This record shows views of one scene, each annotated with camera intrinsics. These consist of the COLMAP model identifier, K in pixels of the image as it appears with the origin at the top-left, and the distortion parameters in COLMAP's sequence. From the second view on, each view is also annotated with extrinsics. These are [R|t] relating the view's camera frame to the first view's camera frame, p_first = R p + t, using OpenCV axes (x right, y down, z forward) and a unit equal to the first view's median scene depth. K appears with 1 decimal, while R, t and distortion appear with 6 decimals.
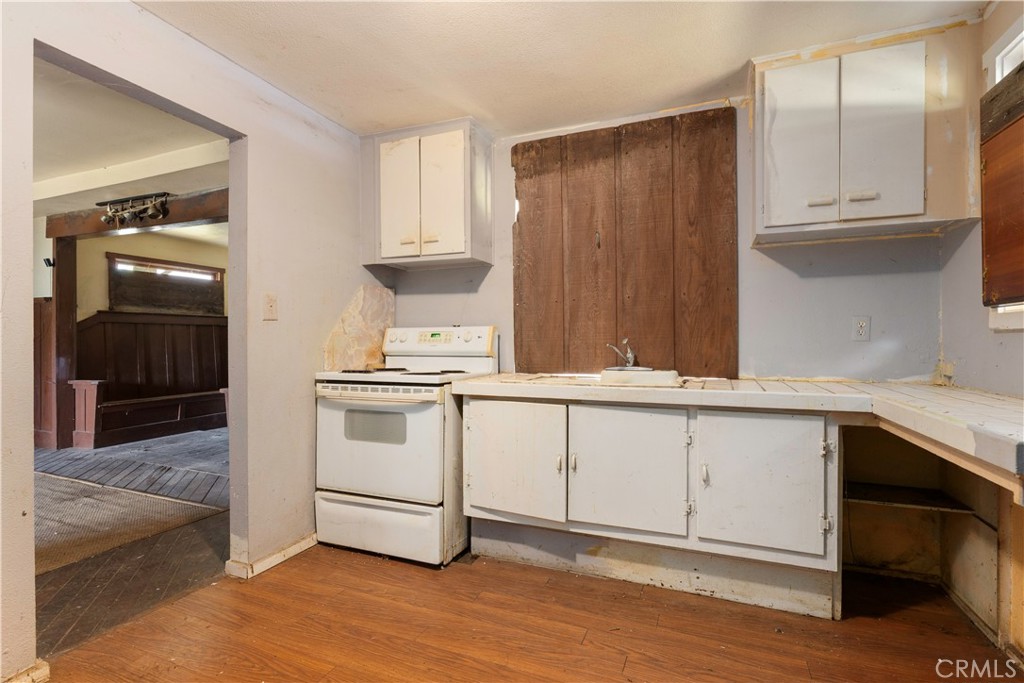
lens RADIAL K [[483.1, 0, 513.3], [0, 483.1, 340.1], [0, 0, 1]] dist [0.002833, -0.000190]
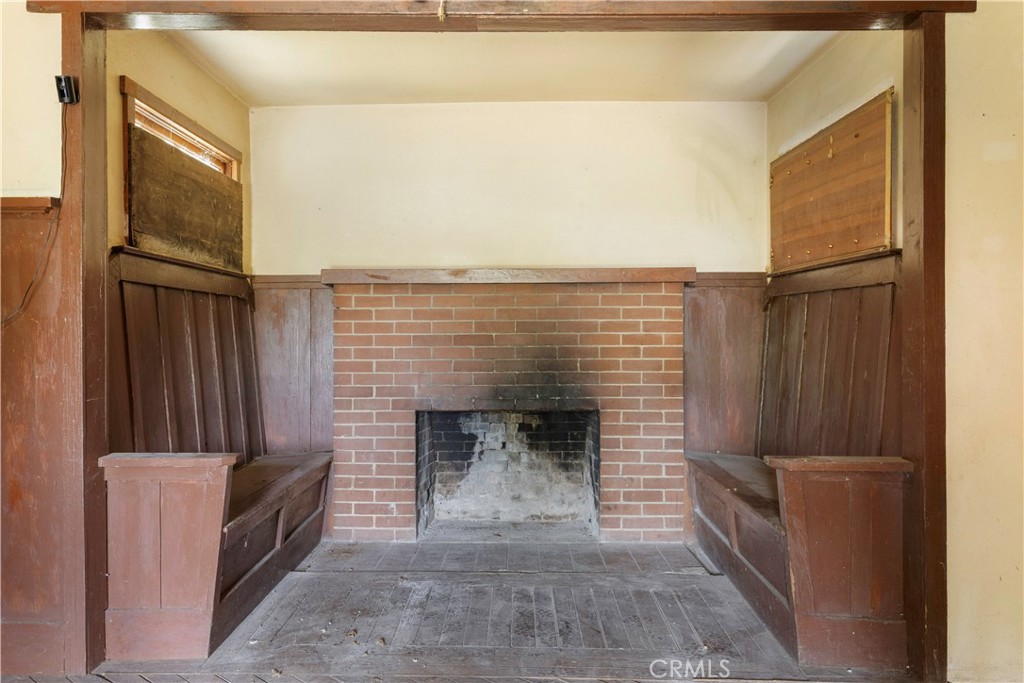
lens RADIAL K [[875.4, 0, 510.4], [0, 875.4, 338.0], [0, 0, 1]] dist [0.005562, -0.028528]
pose [[0.932059, 0.002441, 0.362297, -0.825609], [-0.003374, 0.999992, 0.001945, 0.001130], [-0.362290, -0.003035, 0.932061, 0.330272]]
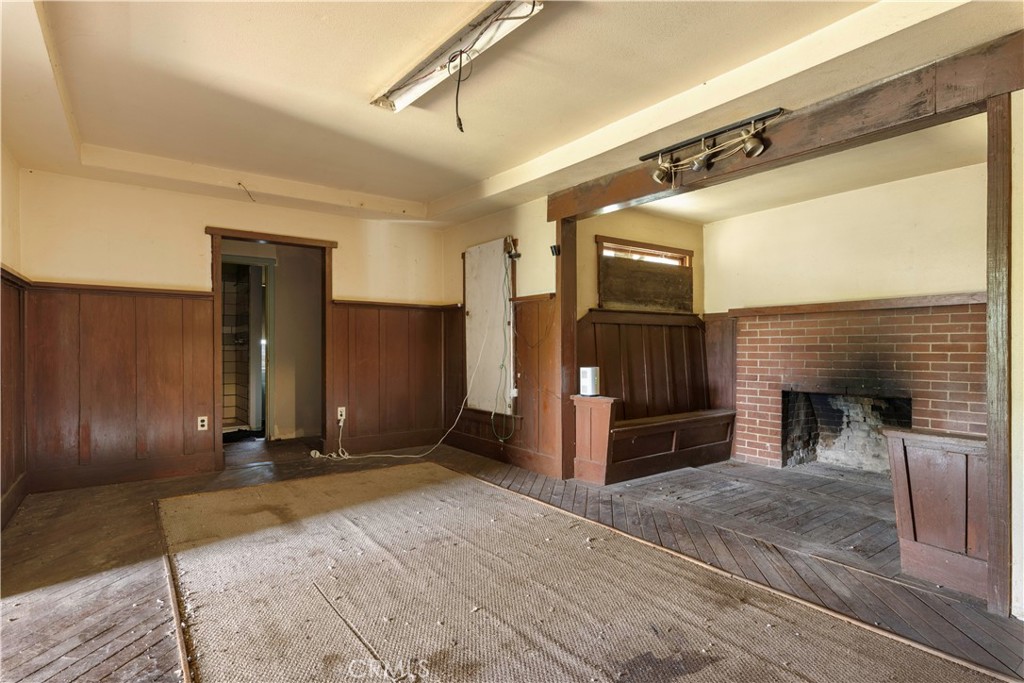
lens RADIAL K [[540.6, 0, 512.8], [0, 540.6, 349.5], [0, 0, 1]] dist [0.004978, 0.001205]
pose [[0.849460, 0.003467, -0.527642, -0.495280], [0.000603, 0.999971, 0.007542, 0.000206], [0.527653, -0.006725, 0.849433, 0.171155]]
